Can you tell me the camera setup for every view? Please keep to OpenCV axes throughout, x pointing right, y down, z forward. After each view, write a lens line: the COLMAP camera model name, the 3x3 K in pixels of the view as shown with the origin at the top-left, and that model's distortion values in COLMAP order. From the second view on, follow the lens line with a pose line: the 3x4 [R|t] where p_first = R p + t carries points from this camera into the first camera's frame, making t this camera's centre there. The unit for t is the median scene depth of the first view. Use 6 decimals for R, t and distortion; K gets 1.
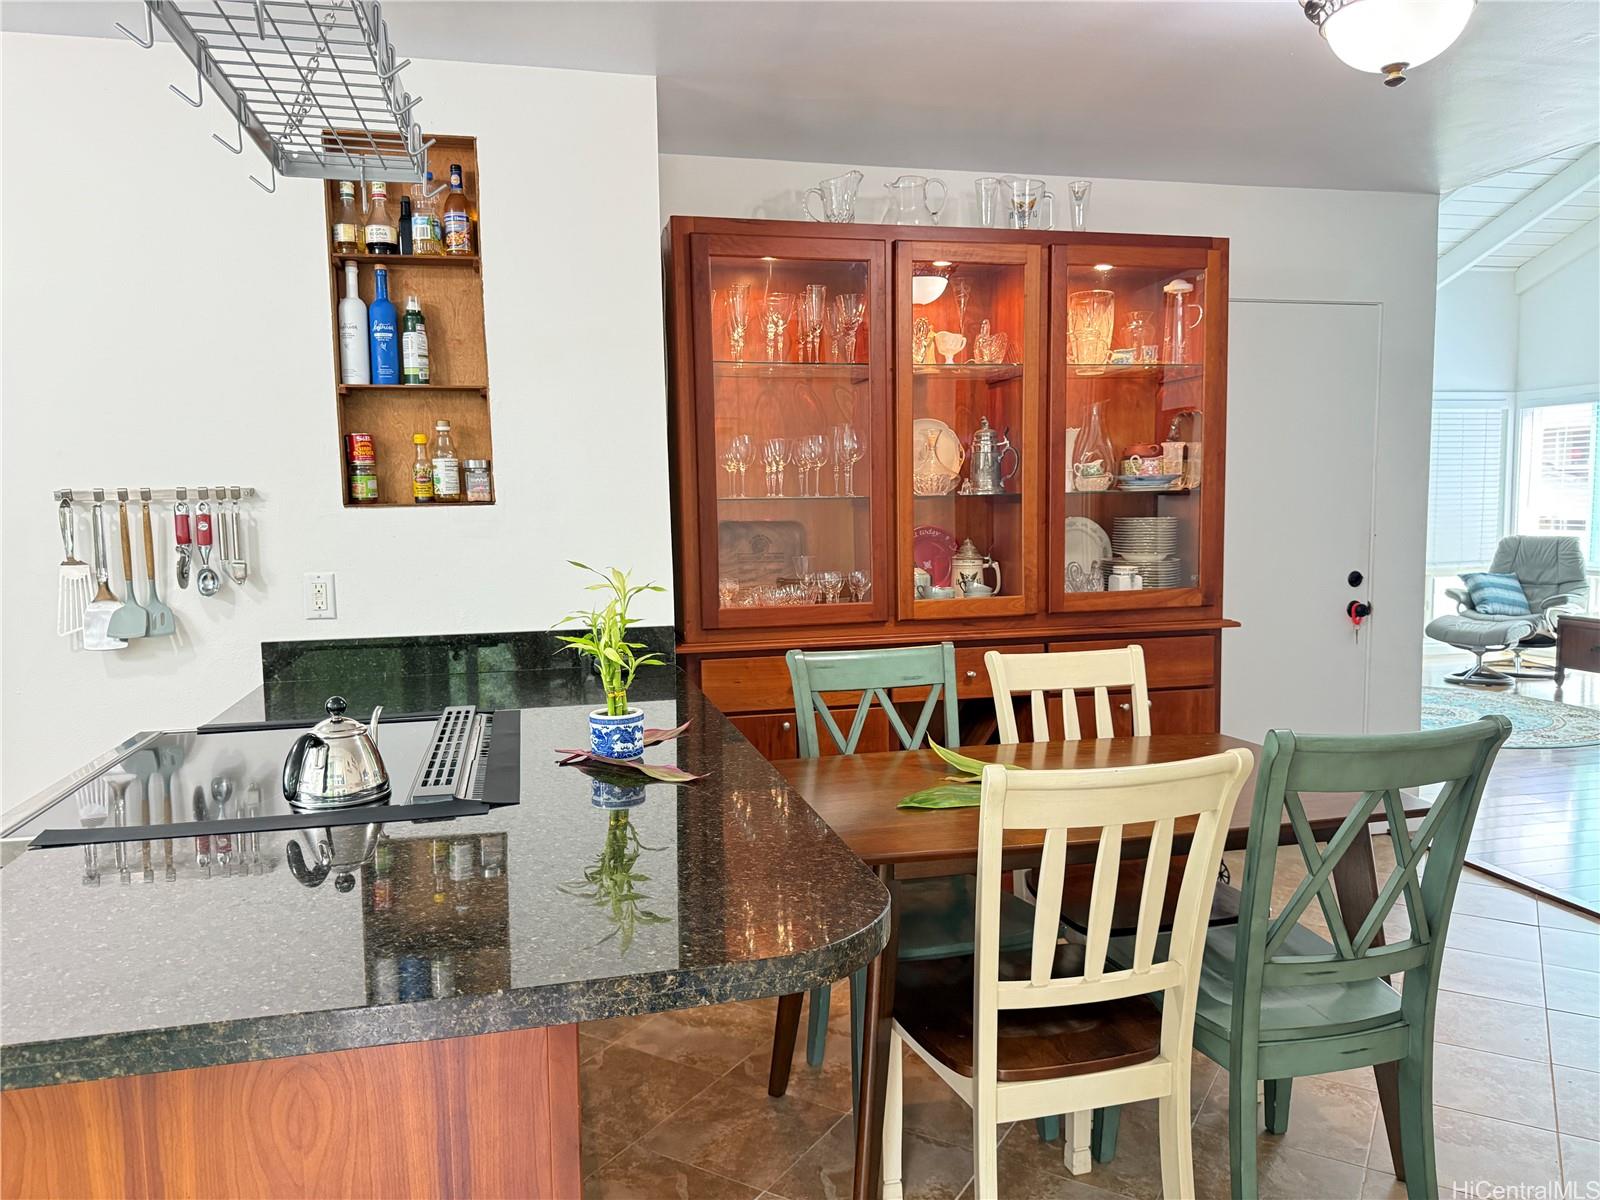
lens RADIAL K [[1123.8, 0, 800.1], [0, 1123.8, 602.1], [0, 0, 1]] dist [0.006193, 0.000951]
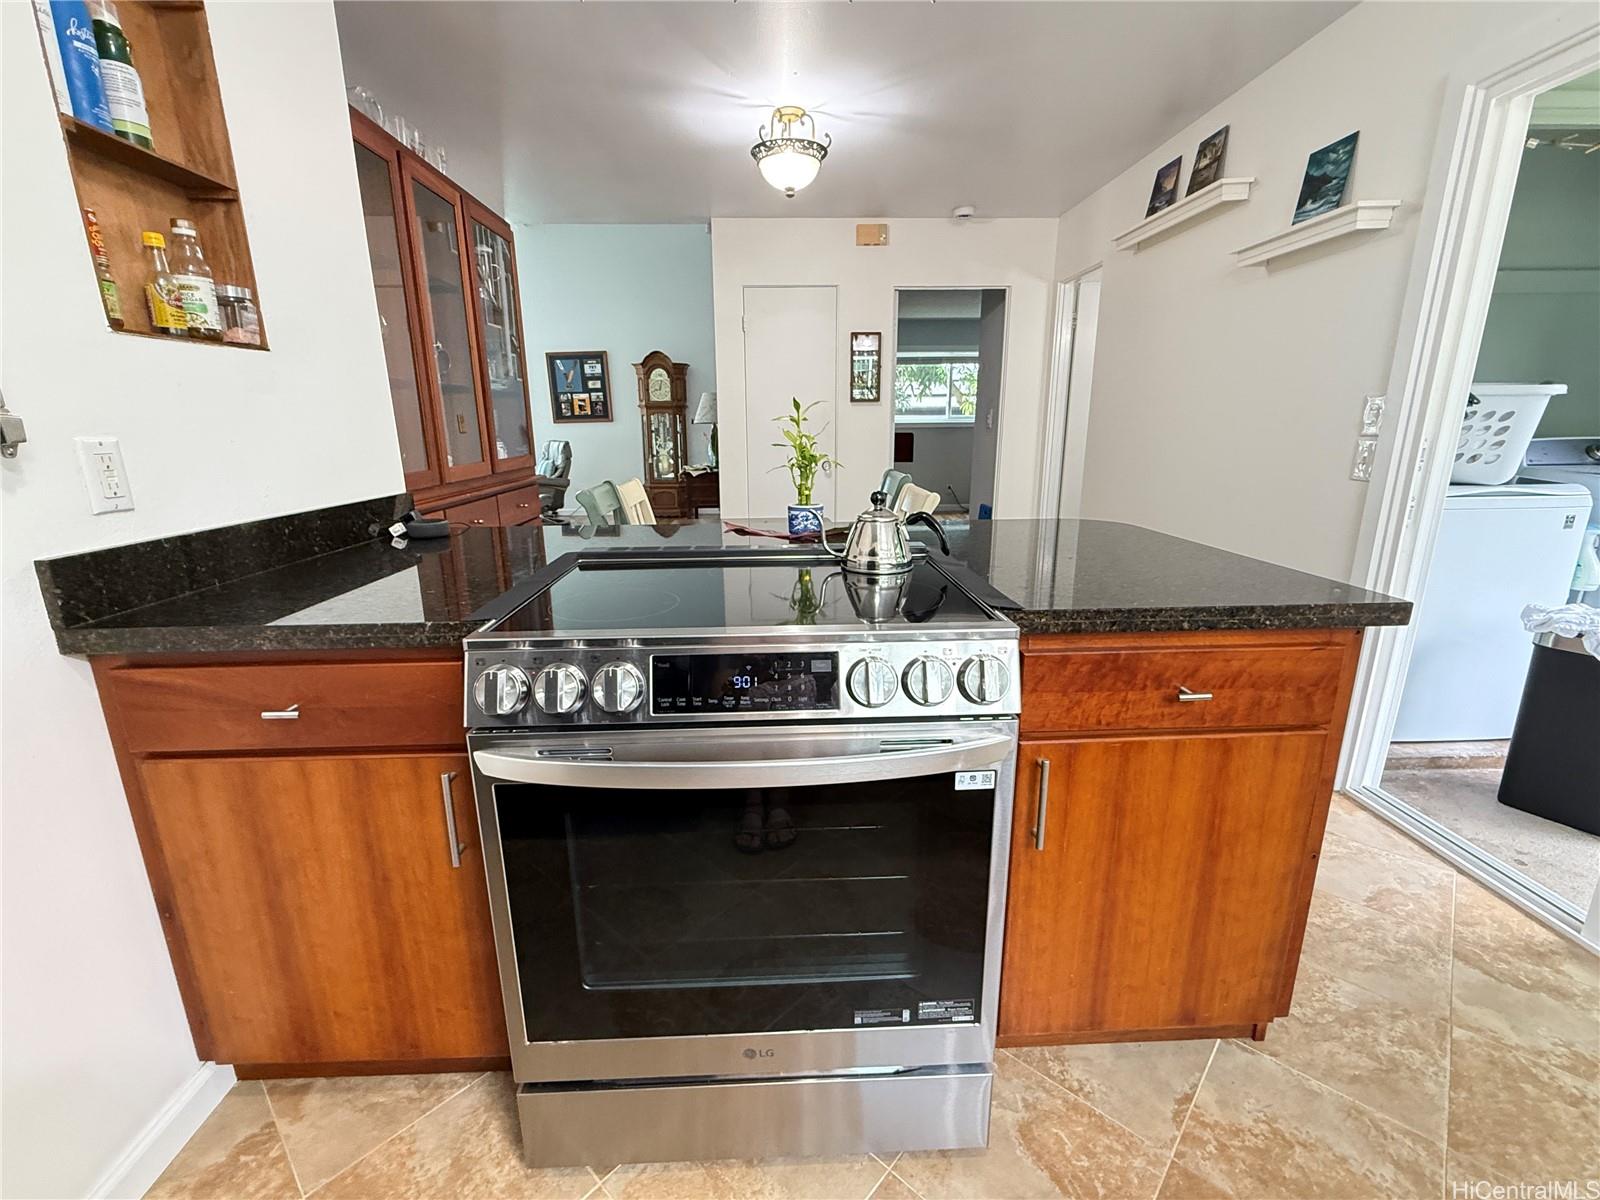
lens RADIAL K [[699.2, 0, 802.1], [0, 699.2, 600.1], [0, 0, 1]] dist [0.000332, 0.000020]
pose [[0.195597, -0.232817, 0.952648, -0.720468], [0.087703, 0.971672, 0.219459, 0.010620], [-0.976755, 0.040625, 0.210475, 0.530917]]
